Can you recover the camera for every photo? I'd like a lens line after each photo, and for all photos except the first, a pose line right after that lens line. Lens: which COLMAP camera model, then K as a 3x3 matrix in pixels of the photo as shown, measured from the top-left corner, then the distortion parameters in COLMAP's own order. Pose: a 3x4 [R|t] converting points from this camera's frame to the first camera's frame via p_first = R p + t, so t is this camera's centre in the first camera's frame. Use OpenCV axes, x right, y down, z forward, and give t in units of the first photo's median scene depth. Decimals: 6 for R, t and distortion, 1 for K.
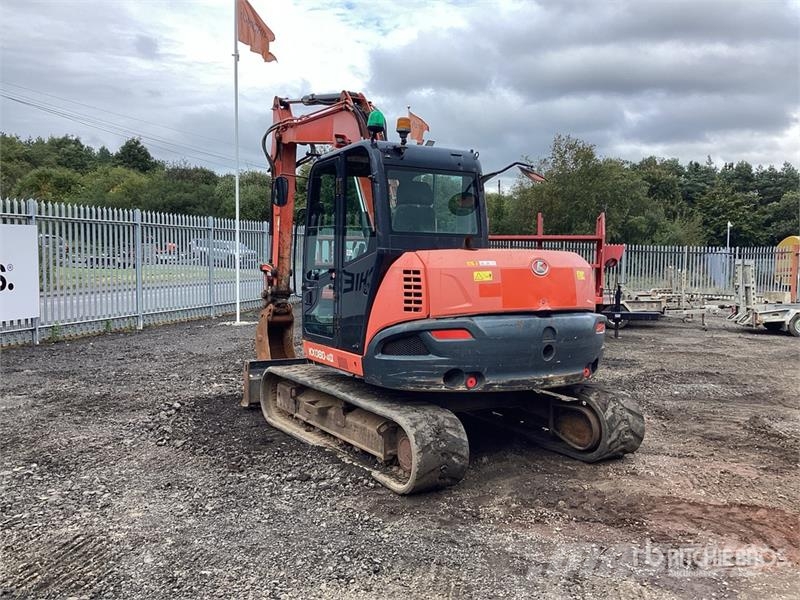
lens RADIAL K [[698.3, 0, 424.4], [0, 698.3, 279.7], [0, 0, 1]] dist [0.001839, 0.005871]
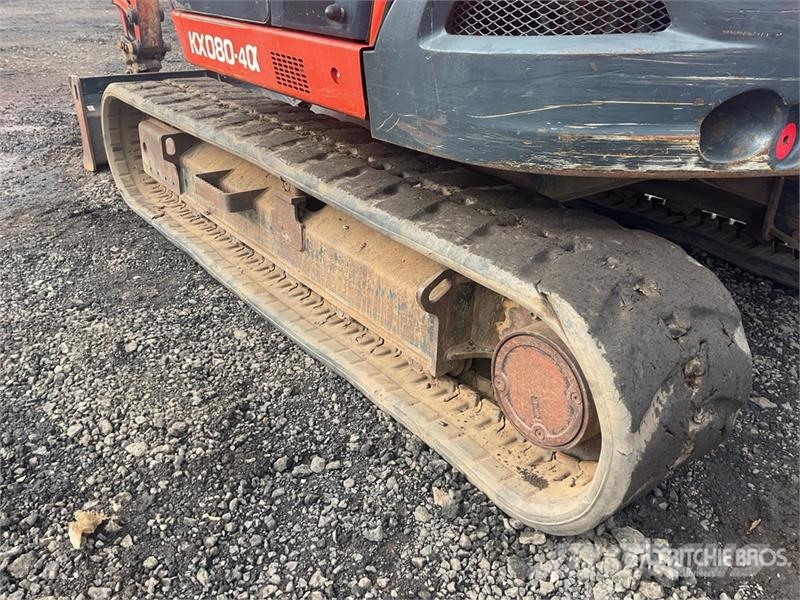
lens RADIAL K [[698.3, 0, 424.4], [0, 698.3, 279.7], [0, 0, 1]] dist [0.001839, 0.005871]
pose [[0.994888, -0.038734, 0.093260, -0.094611], [-0.000561, 0.921380, 0.388663, 0.088553], [-0.100982, -0.386729, 0.916648, 0.717790]]
